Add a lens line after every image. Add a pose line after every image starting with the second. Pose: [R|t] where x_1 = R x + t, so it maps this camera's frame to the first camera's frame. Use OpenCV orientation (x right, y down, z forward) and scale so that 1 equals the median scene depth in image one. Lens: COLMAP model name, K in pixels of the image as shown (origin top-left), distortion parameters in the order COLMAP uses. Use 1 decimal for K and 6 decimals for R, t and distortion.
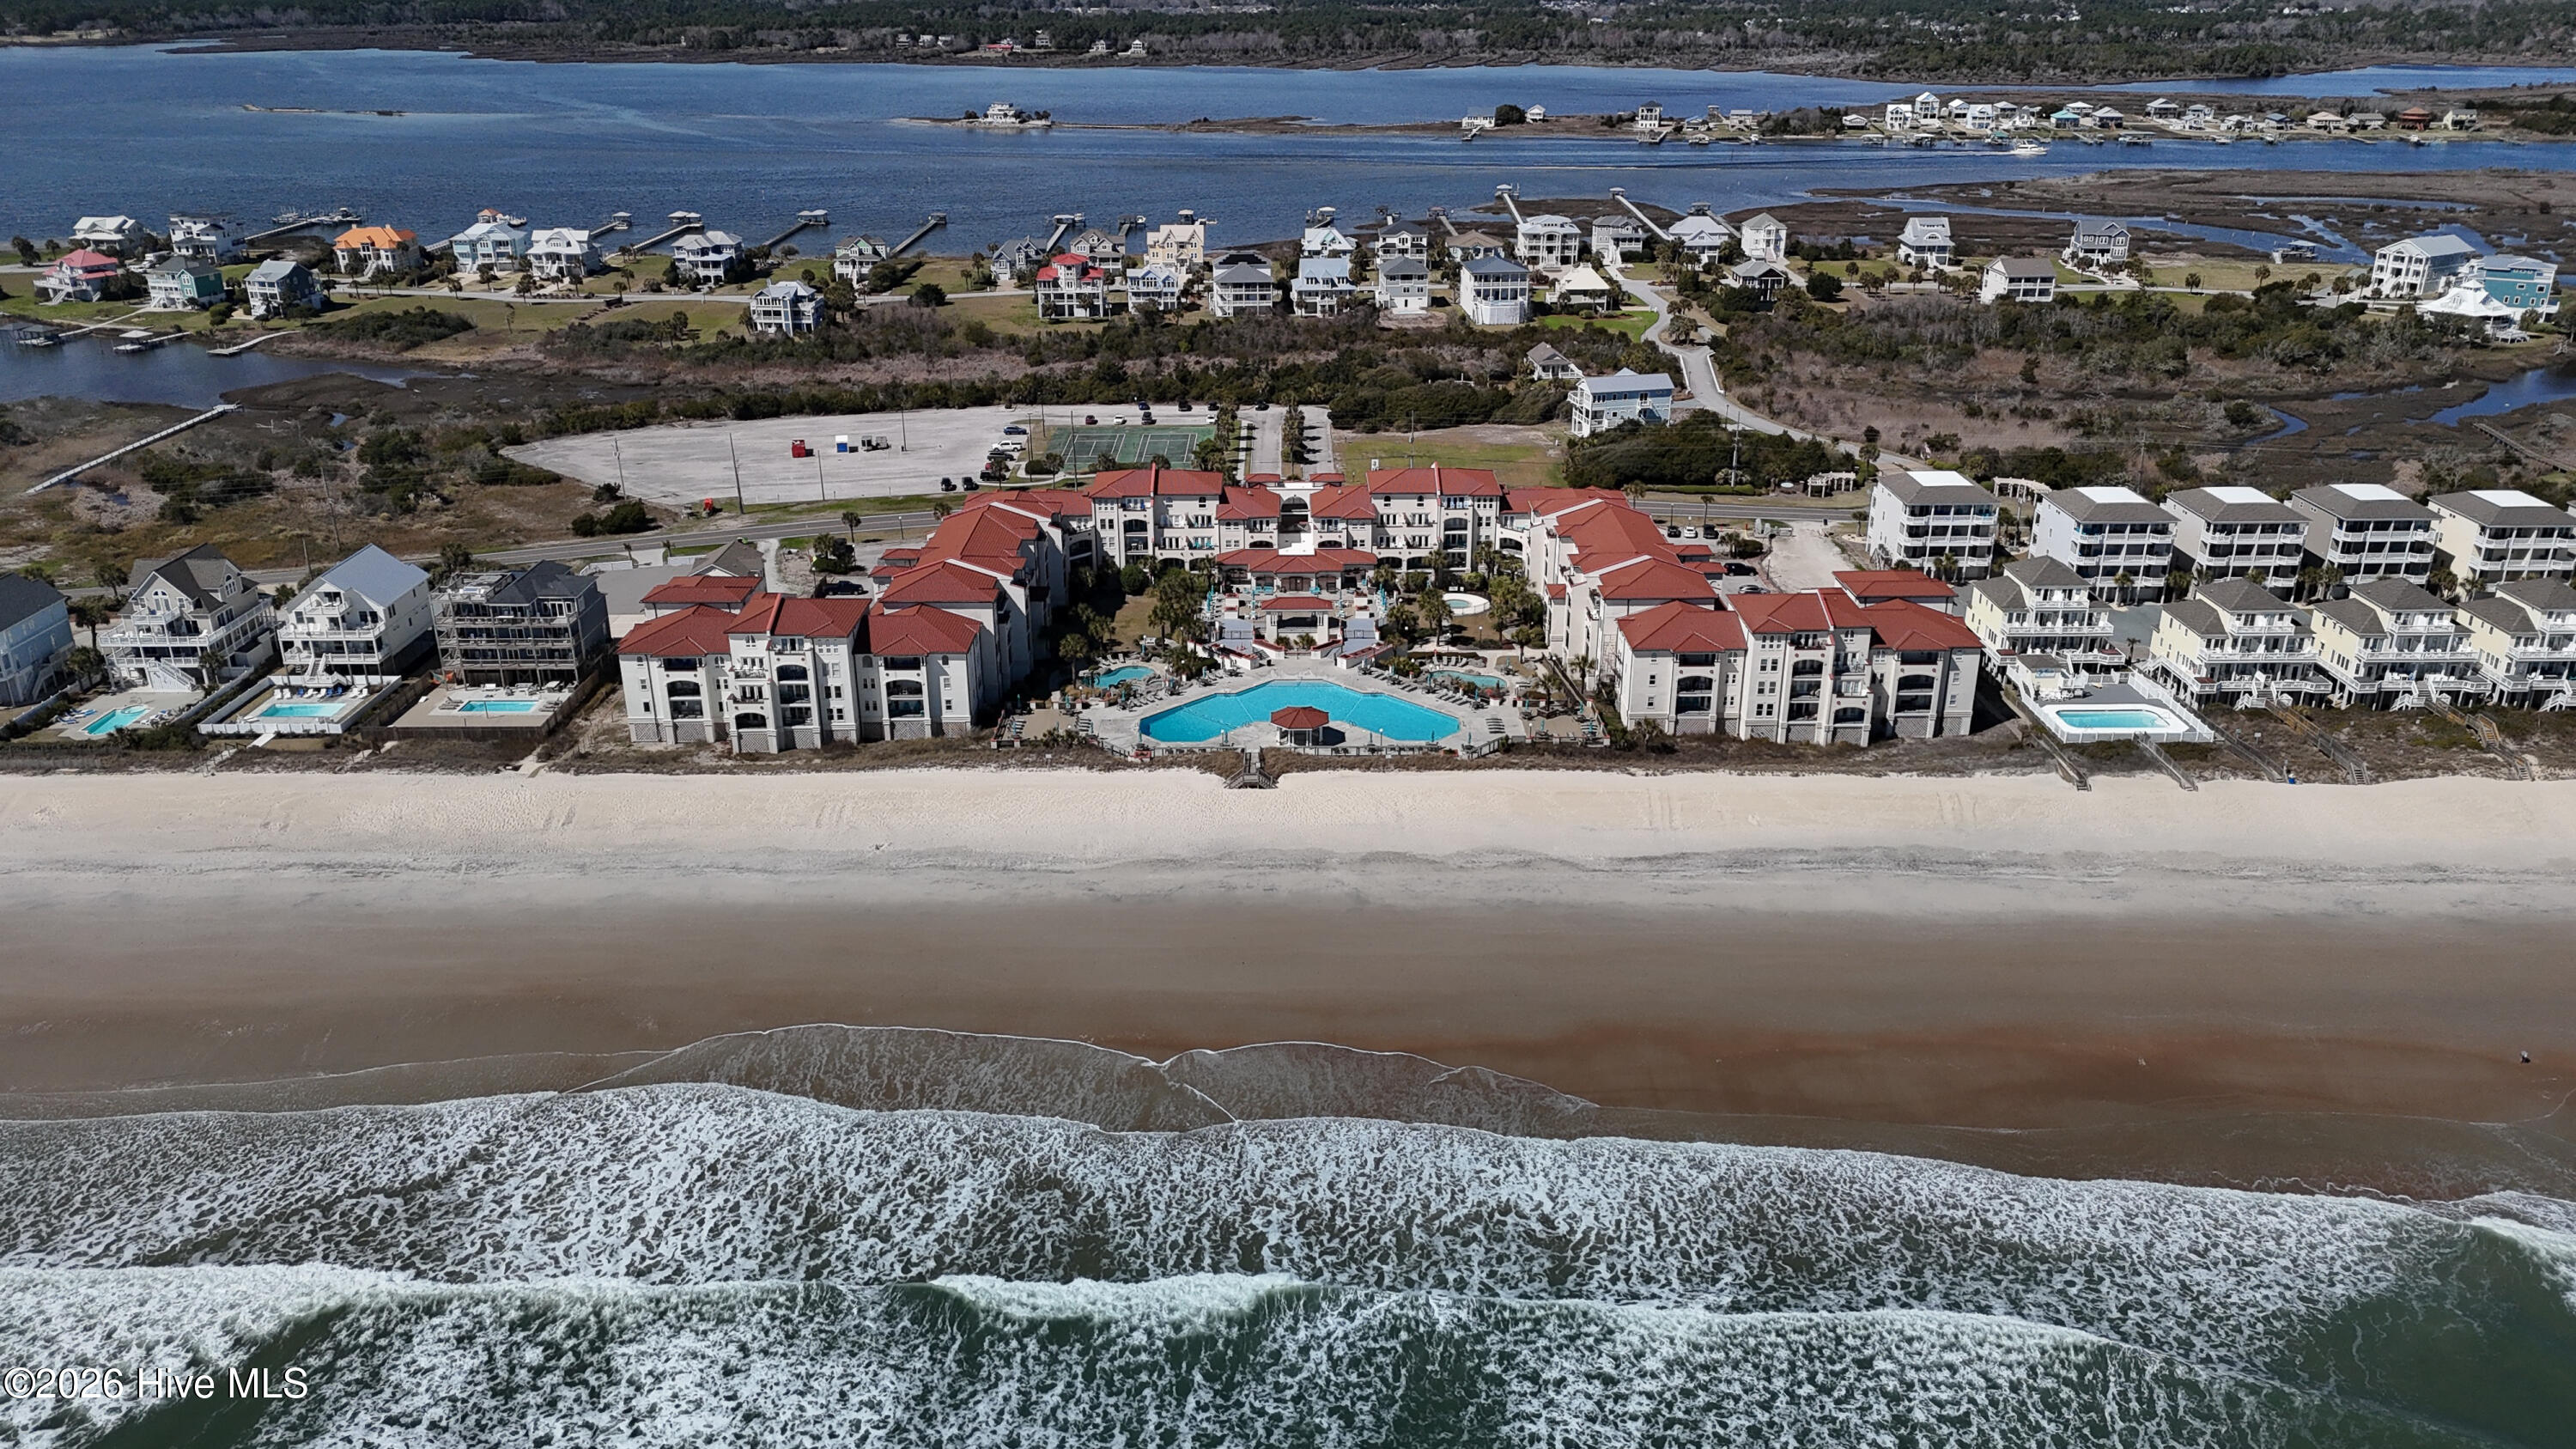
lens RADIAL K [[1848.4, 0, 1288.4], [0, 1848.4, 707.2], [0, 0, 1]] dist [0.070542, -0.070061]
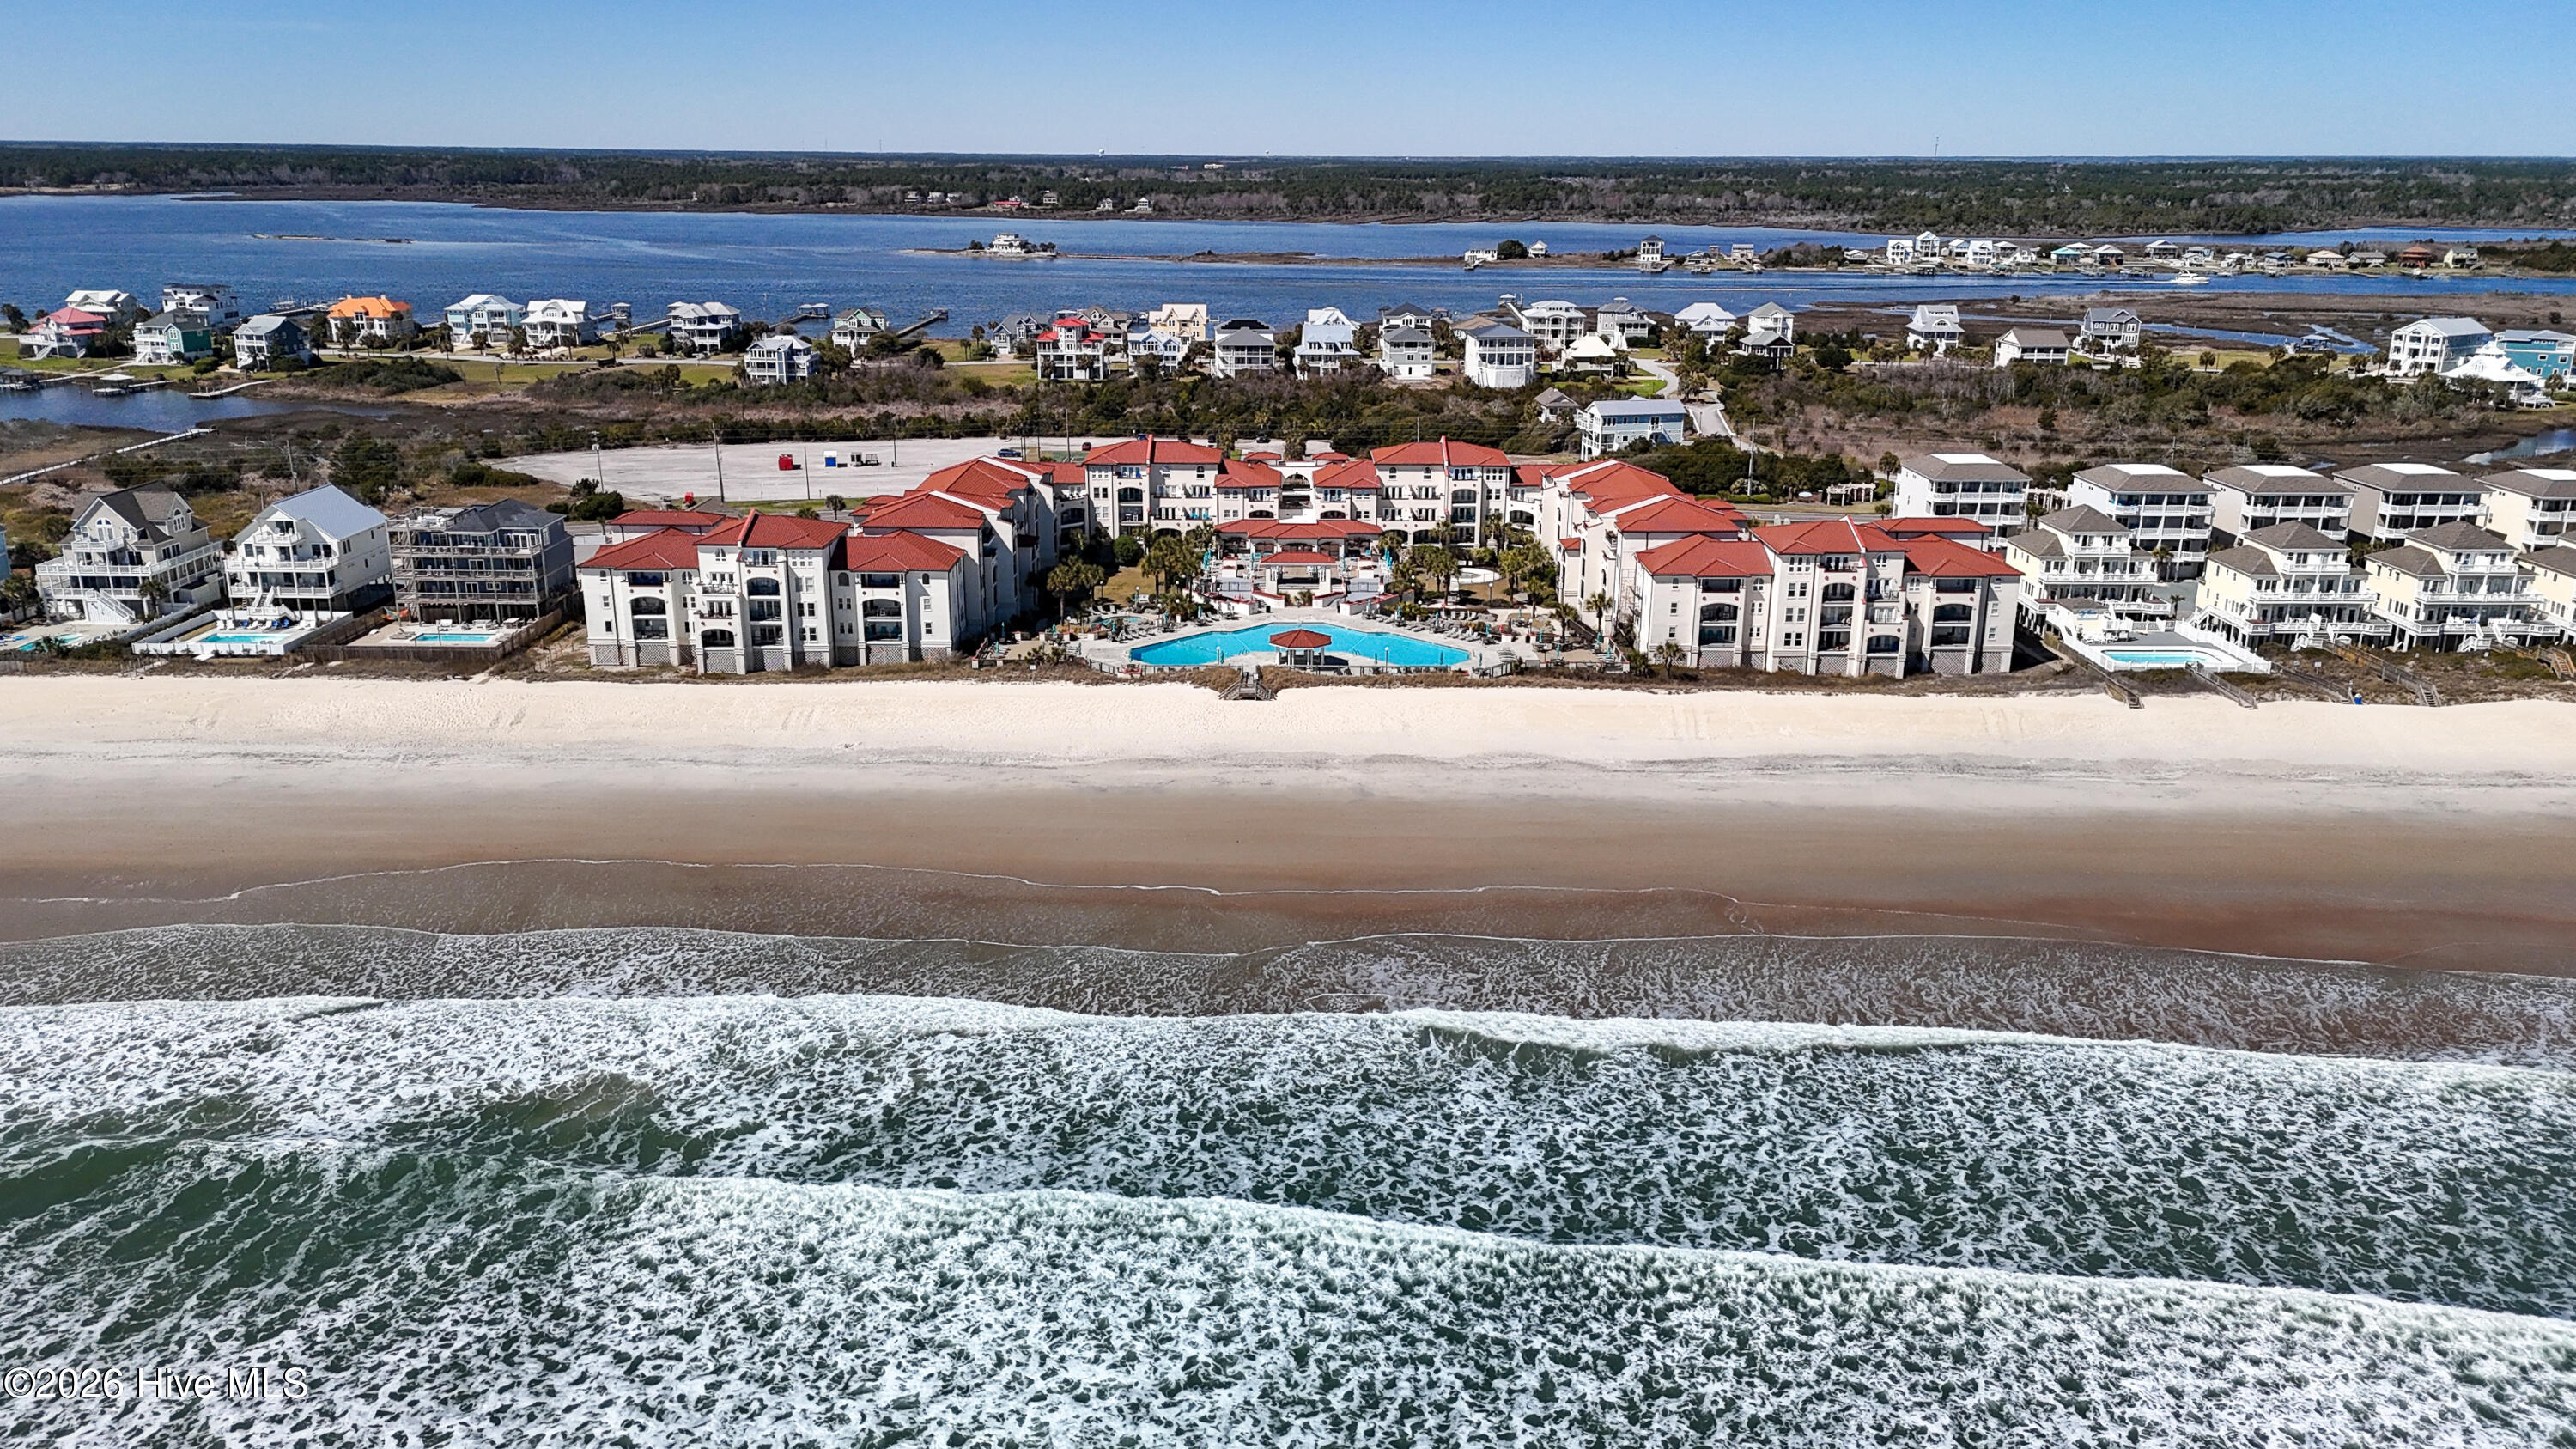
lens RADIAL K [[1870.1, 0, 1288.0], [0, 1870.1, 724.5], [0, 0, 1]] dist [0.071079, -0.069268]
pose [[0.999955, 0.009477, 0.000217, 0.000063], [-0.009424, 0.996342, -0.084932, 0.100605], [-0.001021, 0.084926, 0.996387, 0.040851]]
